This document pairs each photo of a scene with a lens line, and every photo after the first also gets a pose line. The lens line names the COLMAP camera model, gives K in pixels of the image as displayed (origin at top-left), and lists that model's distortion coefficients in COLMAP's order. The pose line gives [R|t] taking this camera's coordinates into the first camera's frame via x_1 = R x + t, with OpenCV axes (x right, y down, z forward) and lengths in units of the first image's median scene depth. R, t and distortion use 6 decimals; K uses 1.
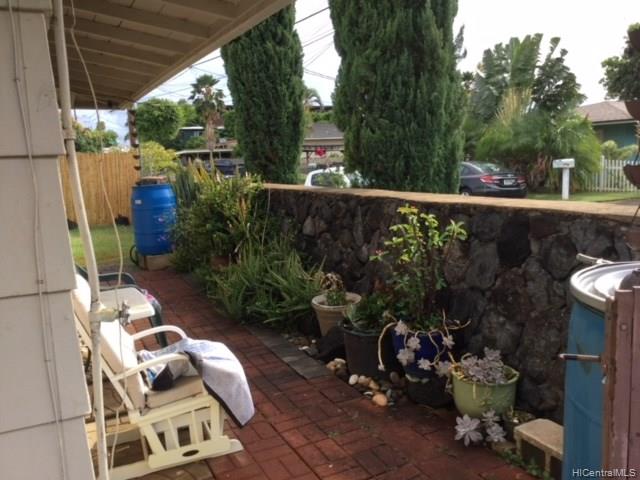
lens RADIAL K [[563.1, 0, 320.0], [0, 563.1, 240.0], [0, 0, 1]] dist [0.159285, -0.376835]
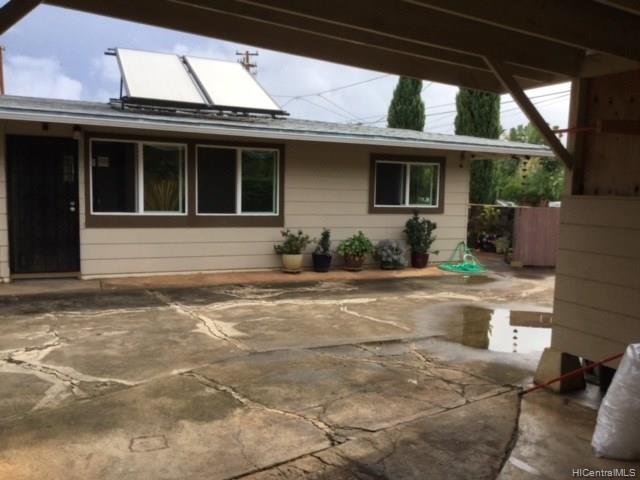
lens RADIAL K [[563.1, 0, 320.0], [0, 563.1, 240.0], [0, 0, 1]] dist [0.159285, -0.376835]
pose [[0.997227, 0.065109, -0.036037, -0.187362], [-0.066956, 0.996365, -0.052661, 0.102324], [0.032477, 0.054928, 0.997962, -0.668669]]
